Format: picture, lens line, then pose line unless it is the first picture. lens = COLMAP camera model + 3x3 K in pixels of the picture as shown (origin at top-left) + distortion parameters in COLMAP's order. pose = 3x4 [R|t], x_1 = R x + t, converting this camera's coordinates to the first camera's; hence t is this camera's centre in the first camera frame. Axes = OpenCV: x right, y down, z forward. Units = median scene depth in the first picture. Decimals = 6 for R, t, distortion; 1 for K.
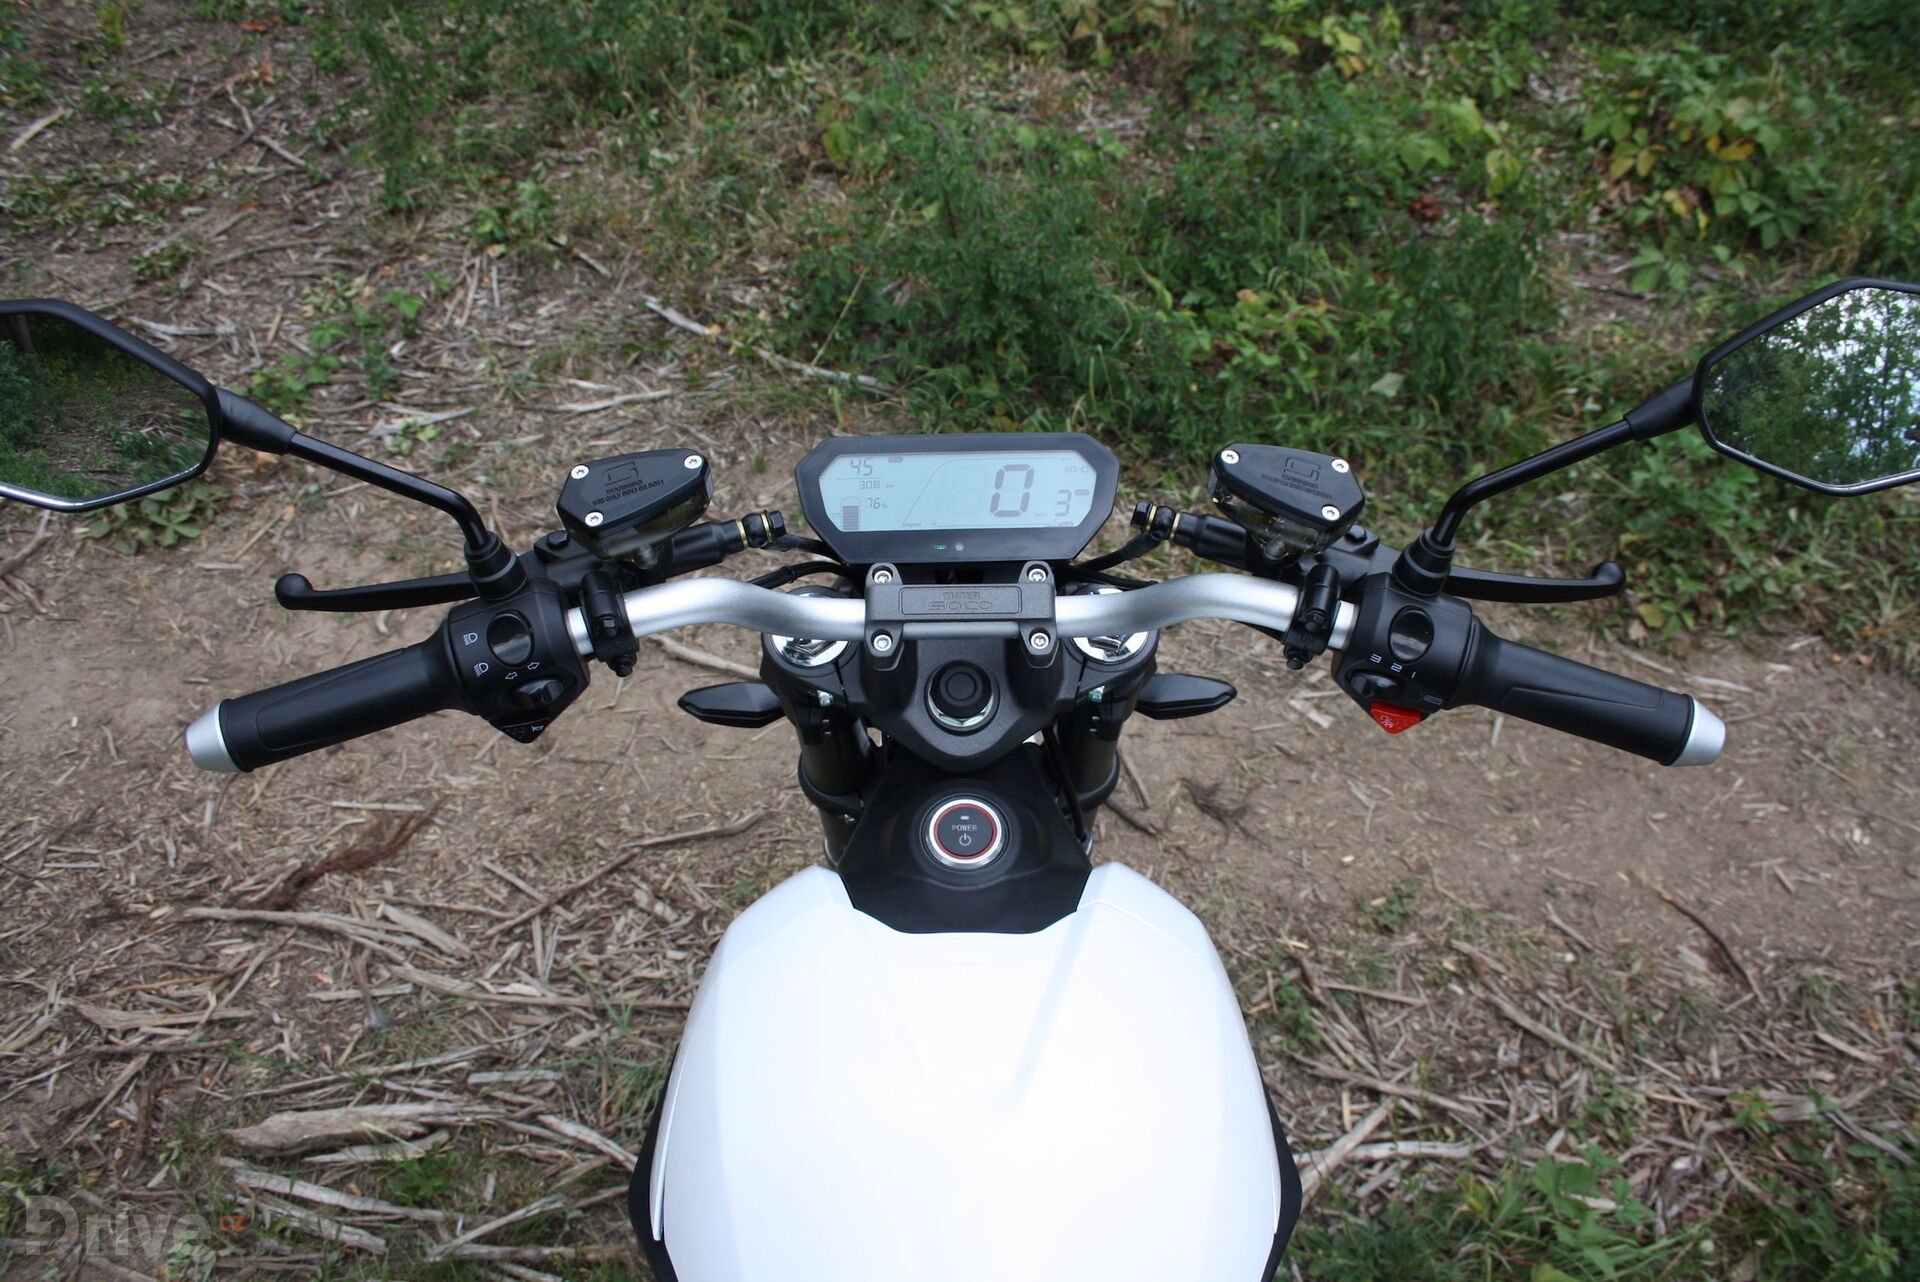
lens RADIAL K [[1586.5, 0, 960.0], [0, 1586.5, 641.0], [0, 0, 1]] dist [-0.172702, 0.145731]
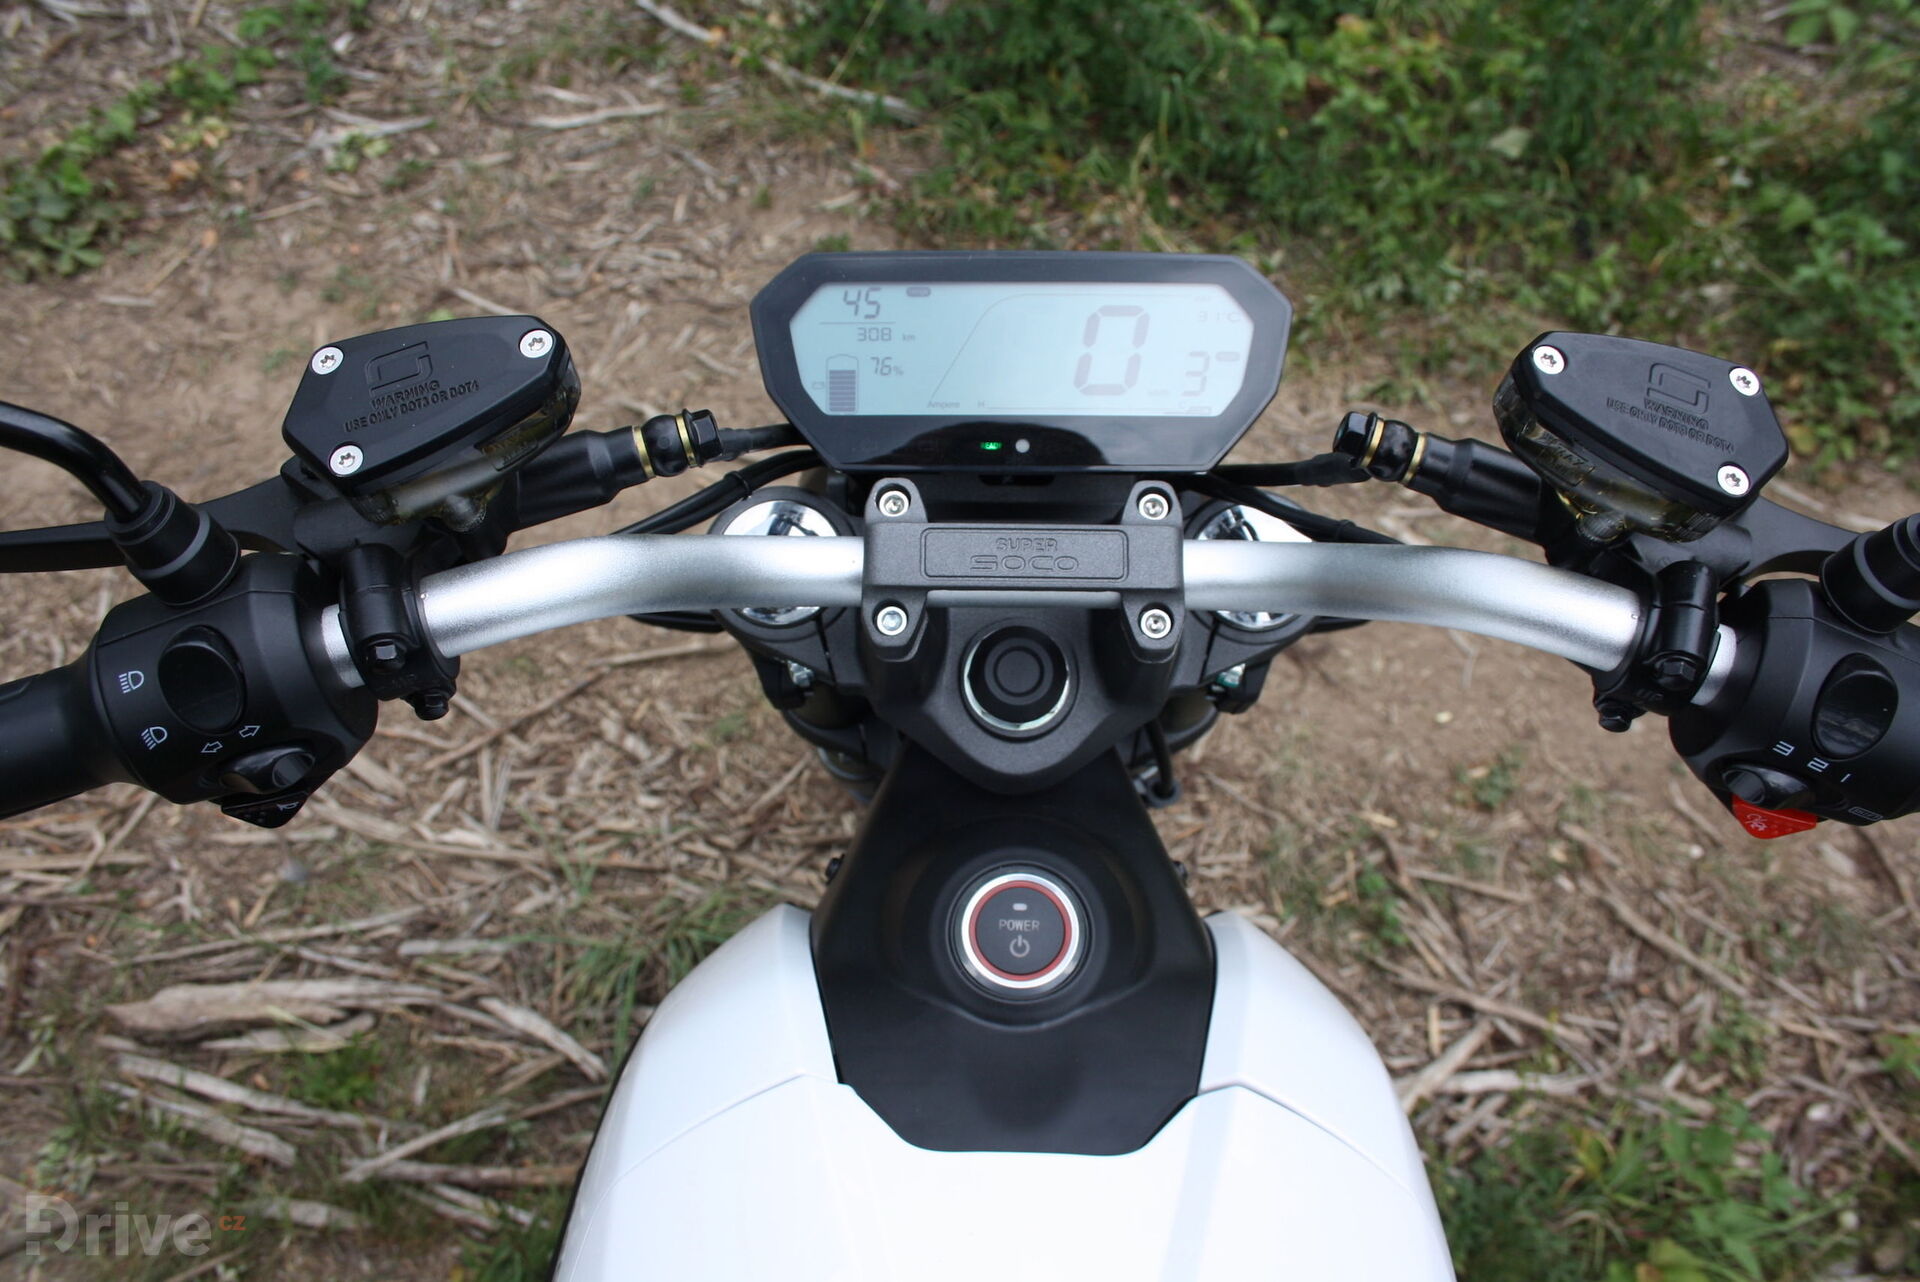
lens RADIAL K [[1586.5, 0, 960.0], [0, 1586.5, 641.0], [0, 0, 1]] dist [-0.172702, 0.145731]
pose [[0.998984, 0.044592, 0.006557, -0.023189], [-0.045055, 0.984169, 0.171408, -0.036807], [0.001190, -0.171529, 0.985178, 0.180145]]
